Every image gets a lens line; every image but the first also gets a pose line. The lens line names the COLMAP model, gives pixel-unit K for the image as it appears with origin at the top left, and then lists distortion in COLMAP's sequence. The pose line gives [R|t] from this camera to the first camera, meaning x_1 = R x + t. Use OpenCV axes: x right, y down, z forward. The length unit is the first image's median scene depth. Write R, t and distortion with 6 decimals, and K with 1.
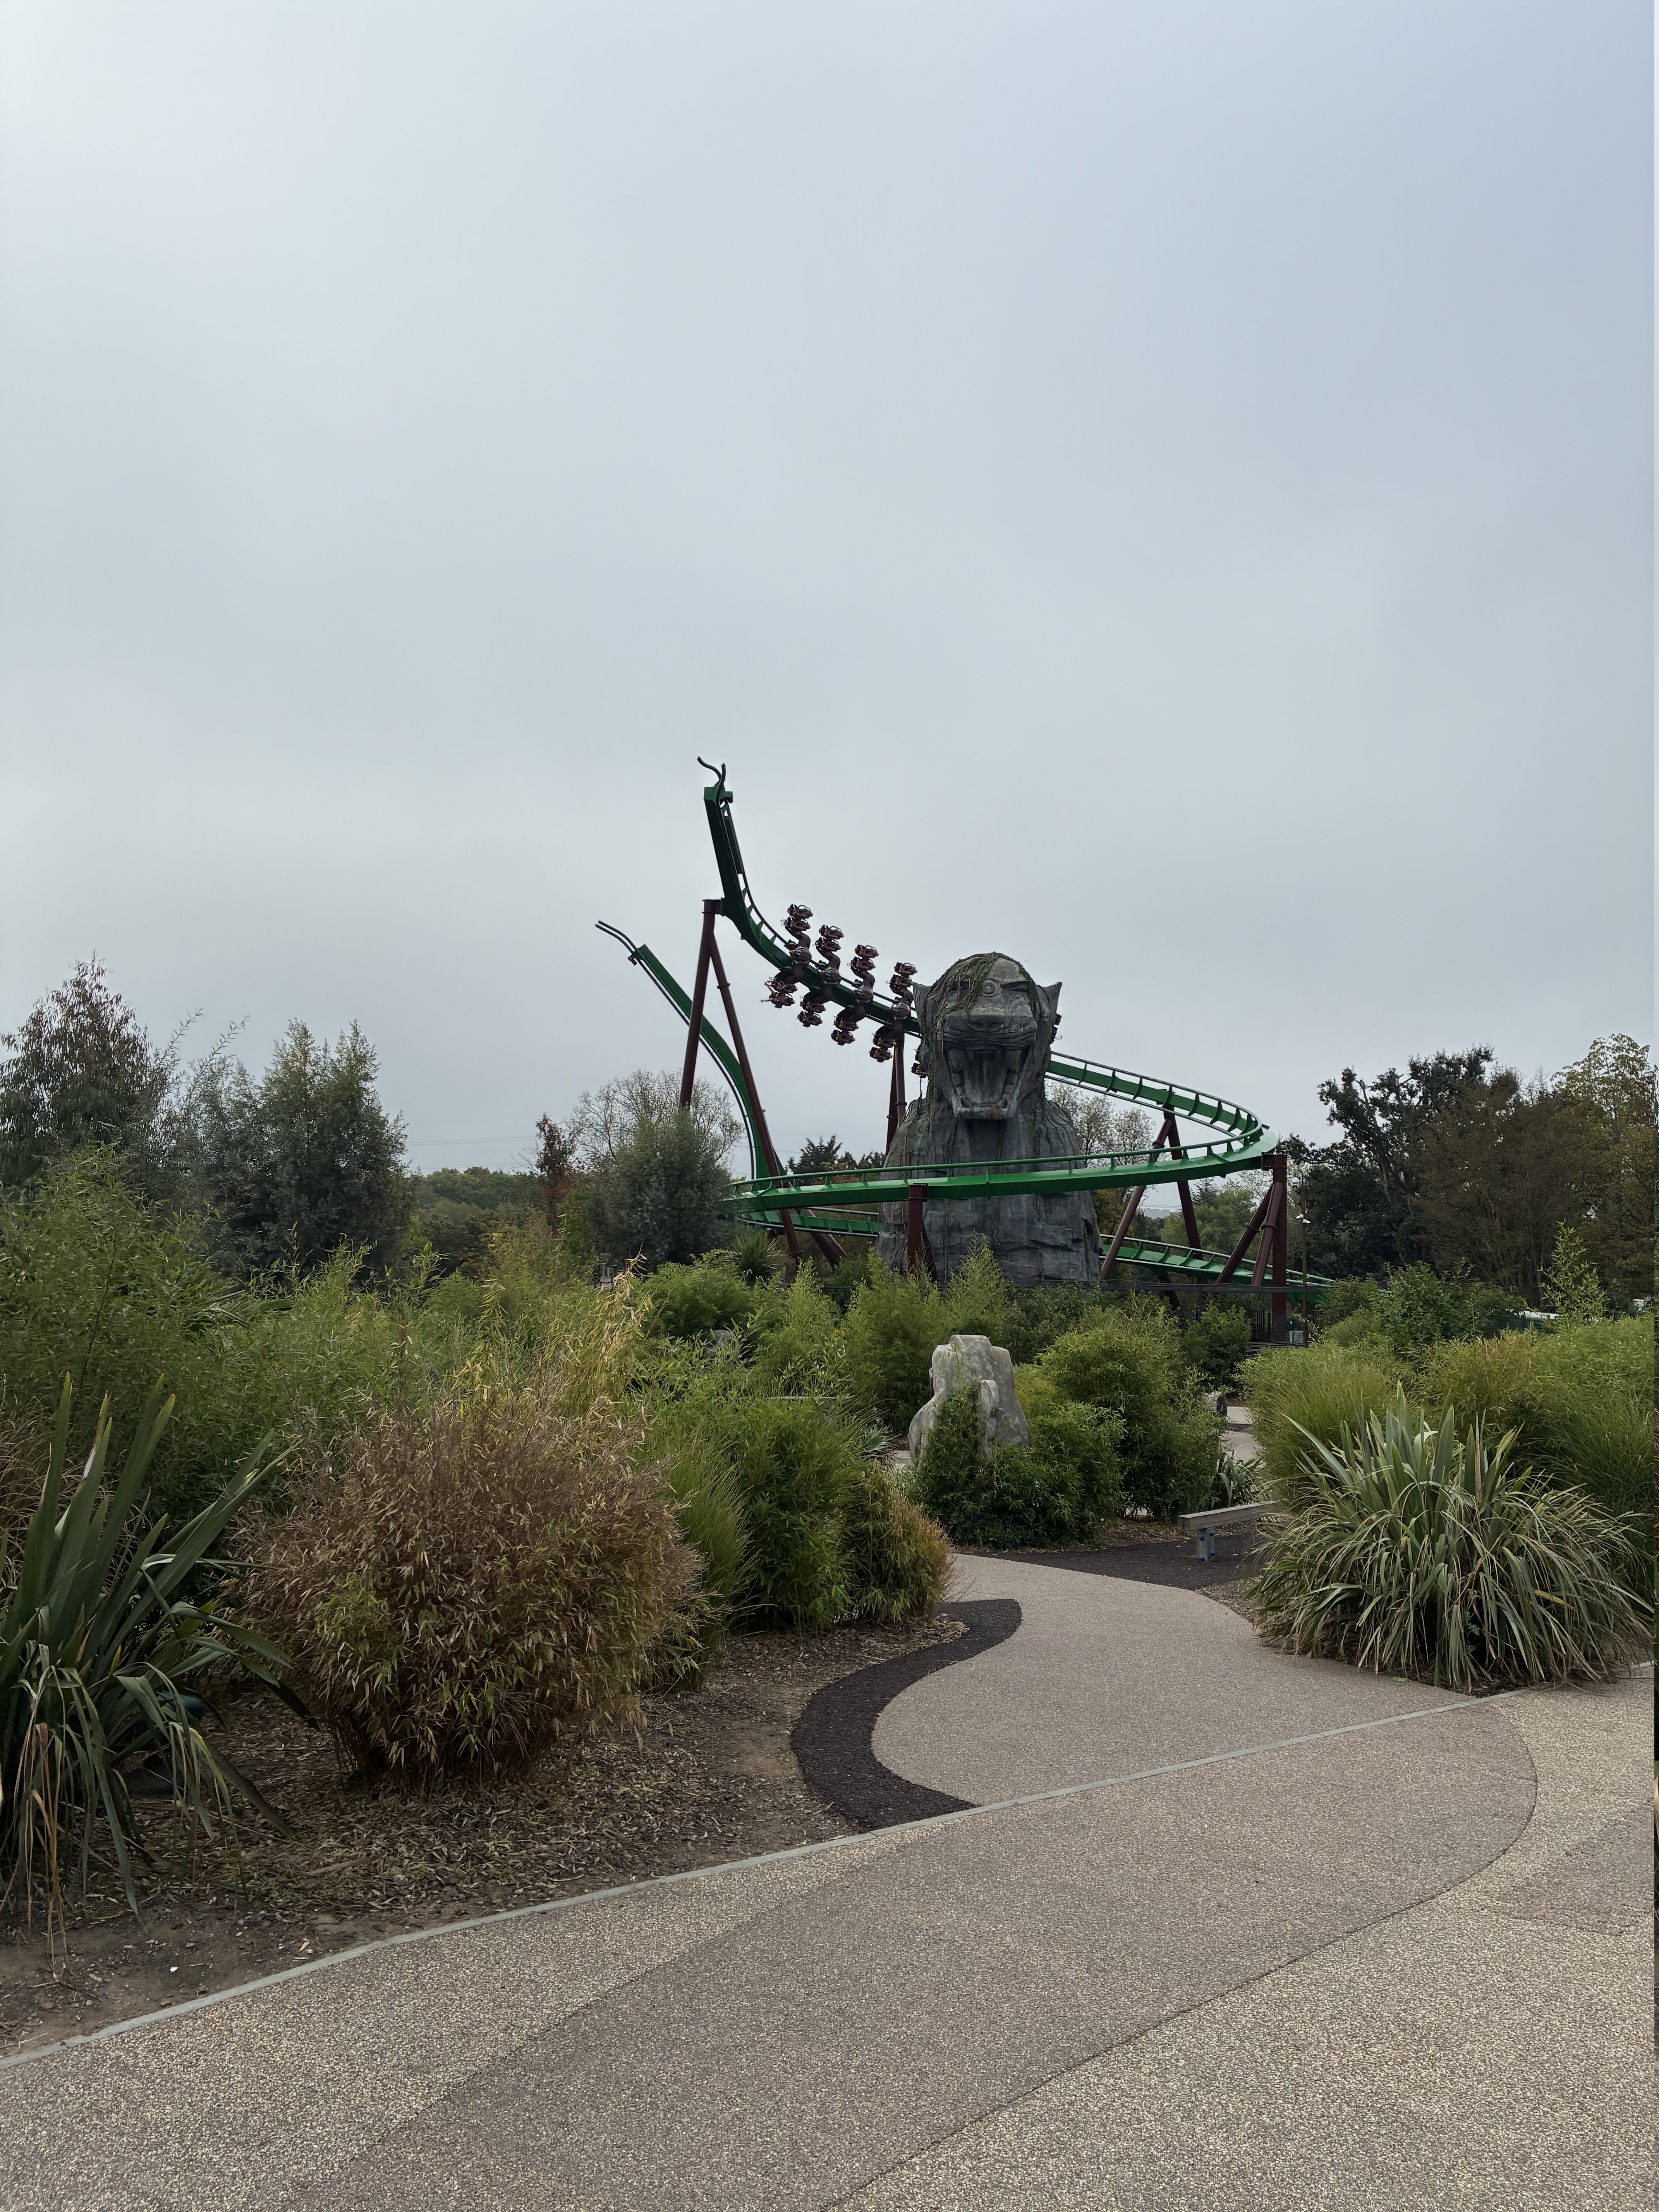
lens RADIAL K [[1667.6, 0, 798.3], [0, 1667.6, 1097.7], [0, 0, 1]] dist [0.028452, -0.004872]
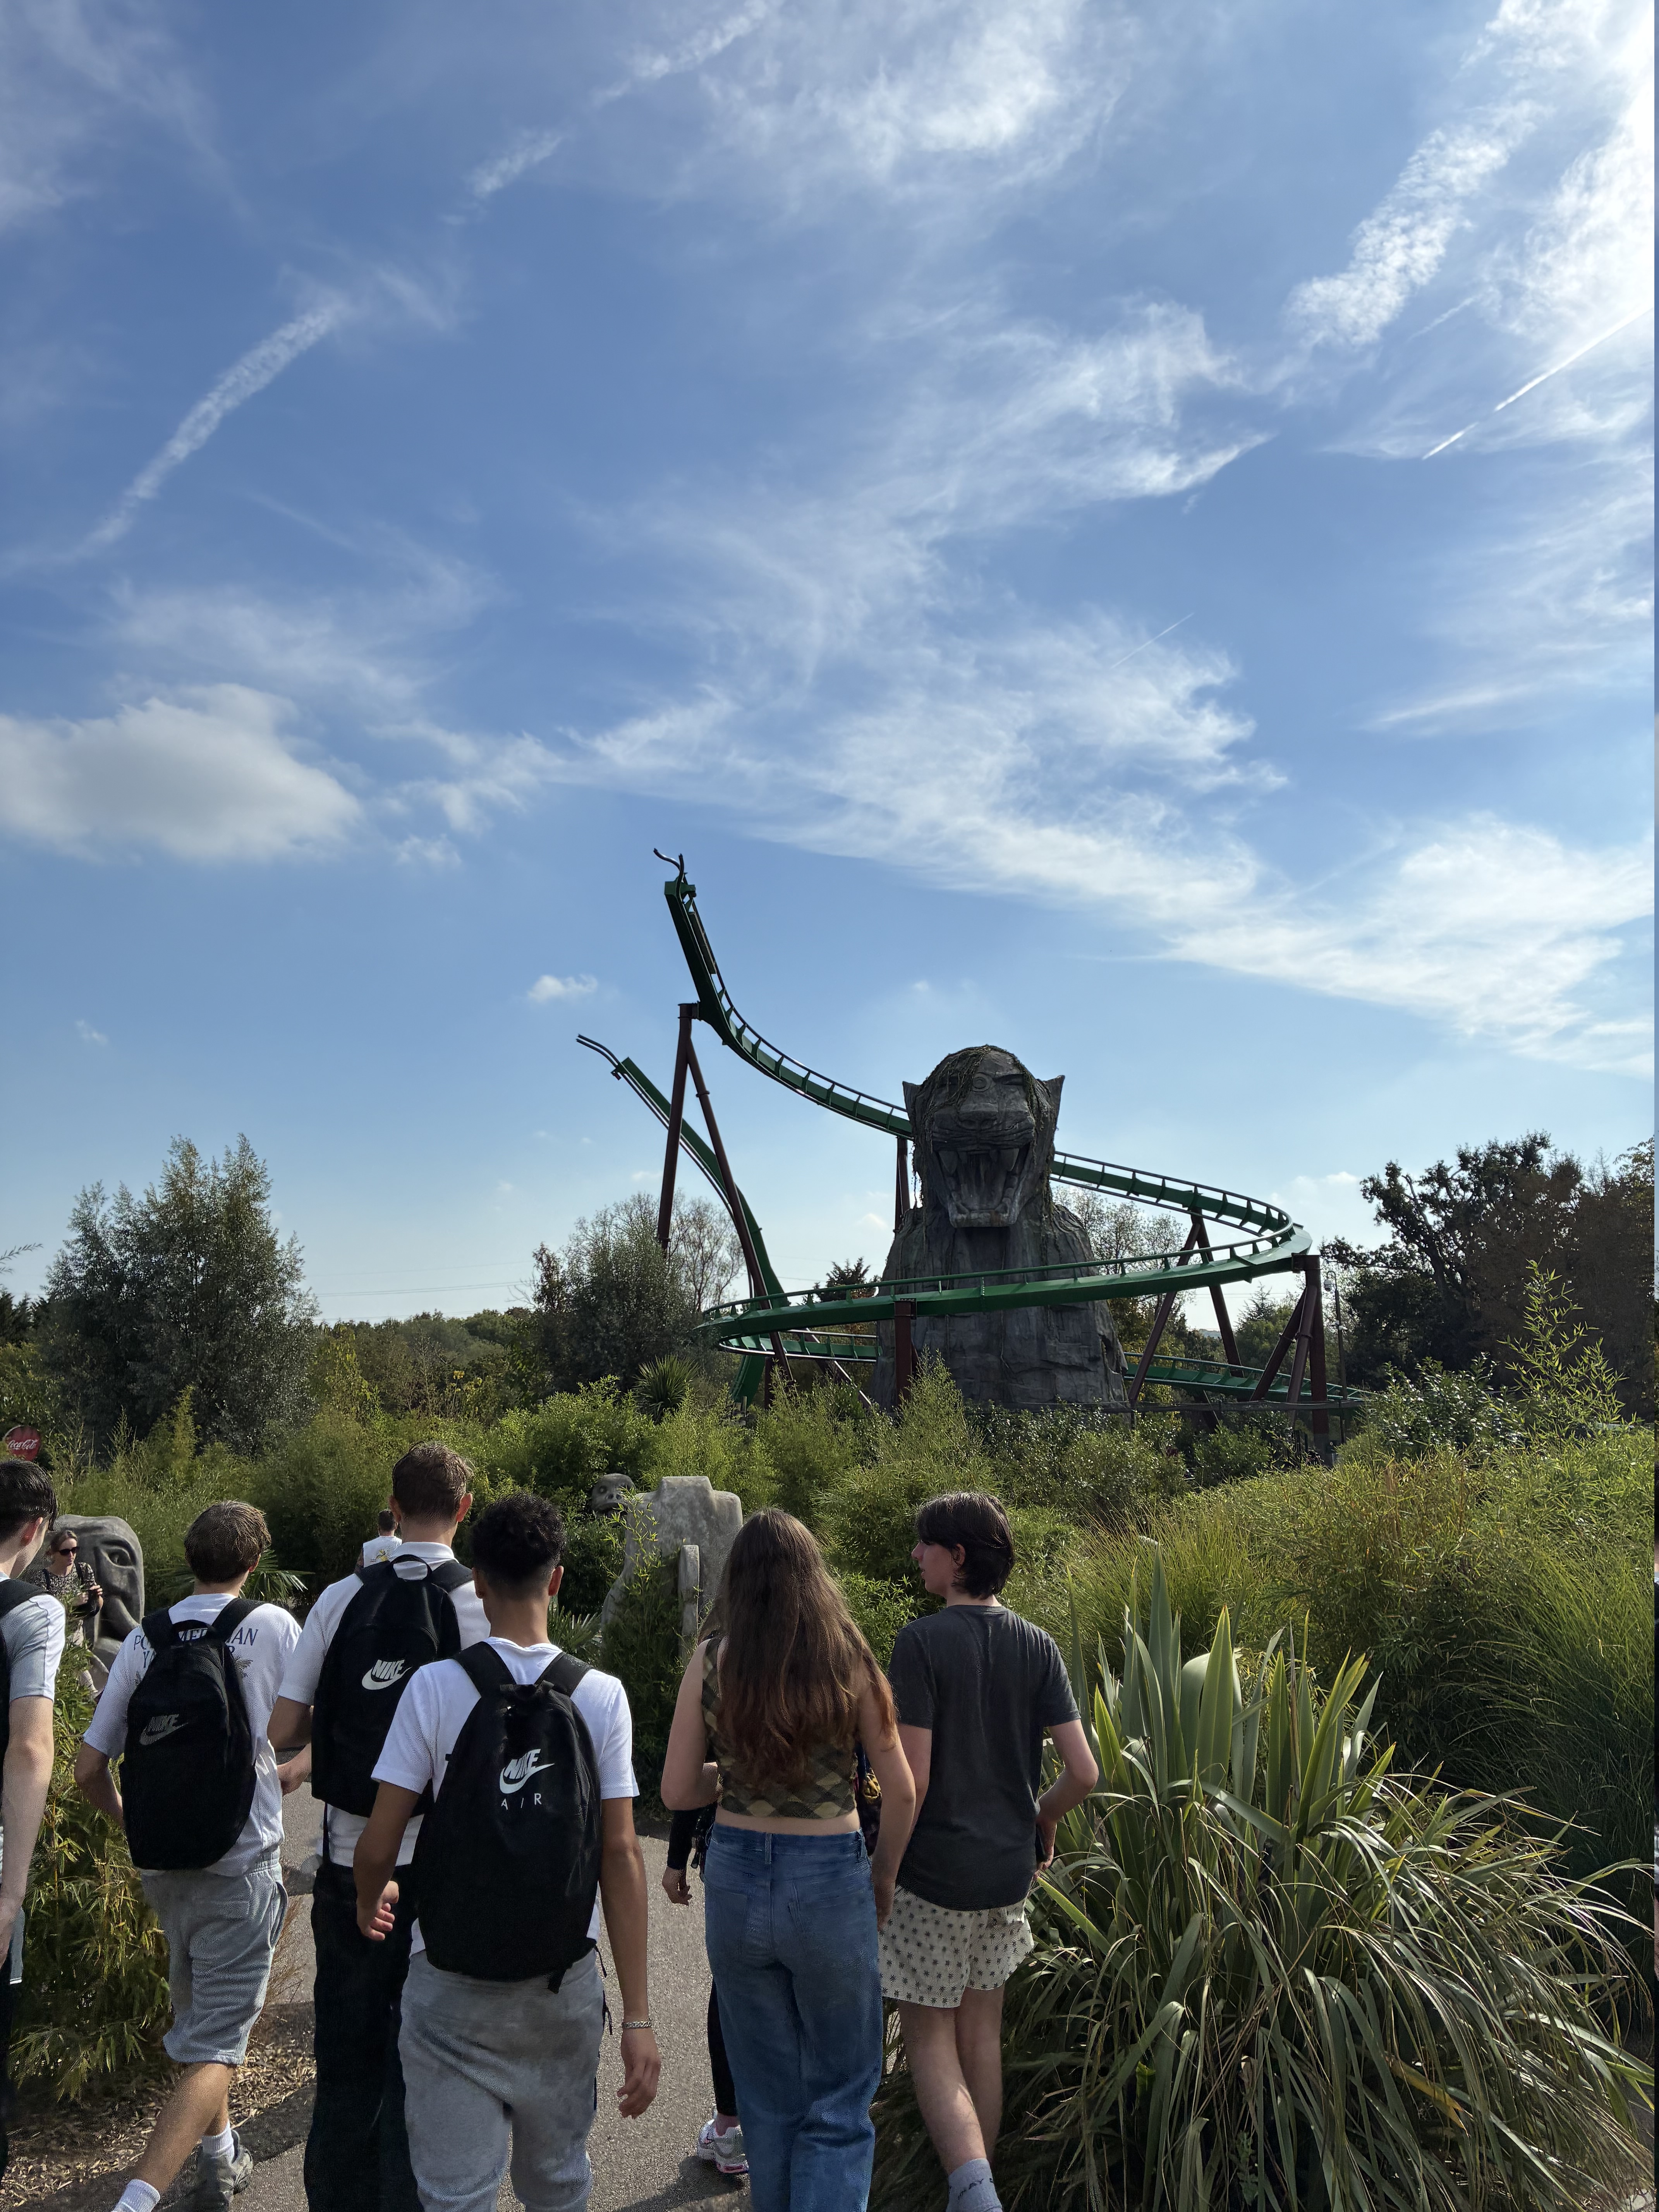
lens RADIAL K [[1659.4, 0, 791.1], [0, 1659.4, 1067.5], [0, 0, 1]] dist [0.018819, -0.004519]
pose [[0.998384, -0.039274, -0.041082, 0.042809], [0.035065, 0.994510, -0.098594, 0.010949], [0.044728, 0.096994, 0.994279, 0.075859]]
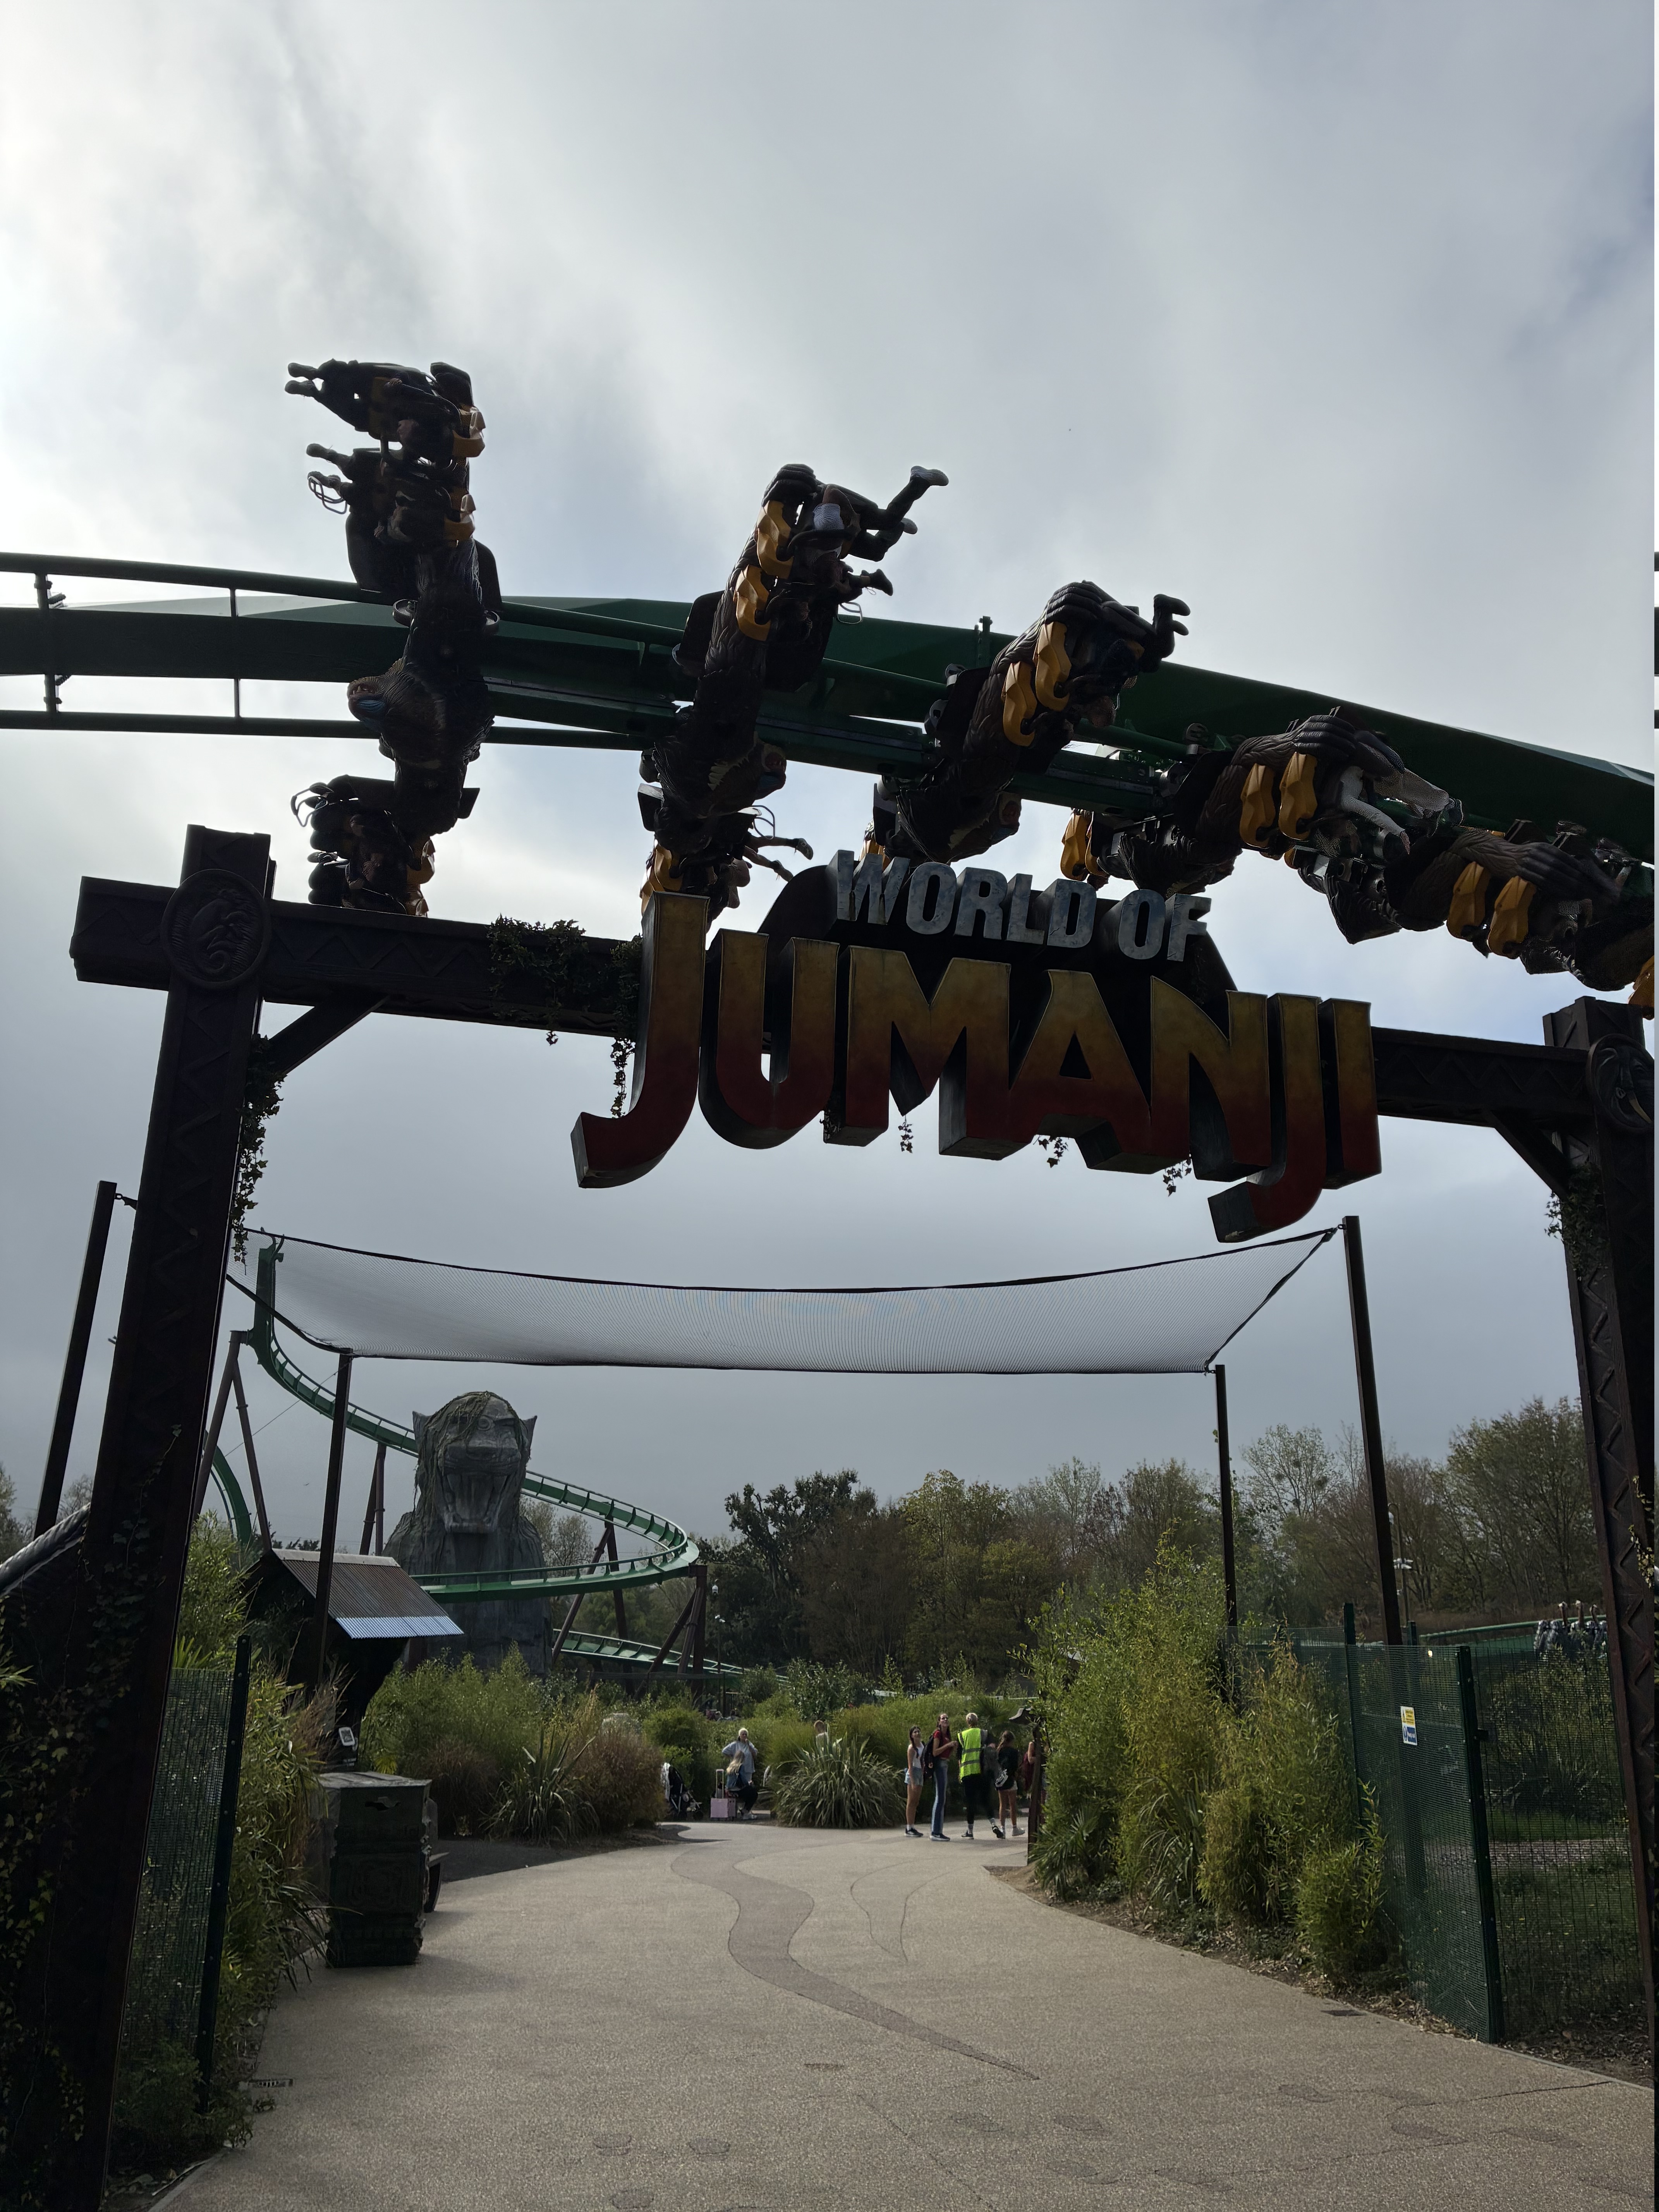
lens RADIAL K [[1727.8, 0, 789.1], [0, 1727.8, 1104.3], [0, 0, 1]] dist [0.029613, -0.000544]
pose [[0.936934, 0.096165, 0.336016, -0.112795], [-0.026691, 0.978282, -0.205552, -0.035286], [-0.348485, 0.183620, 0.919153, -0.265536]]
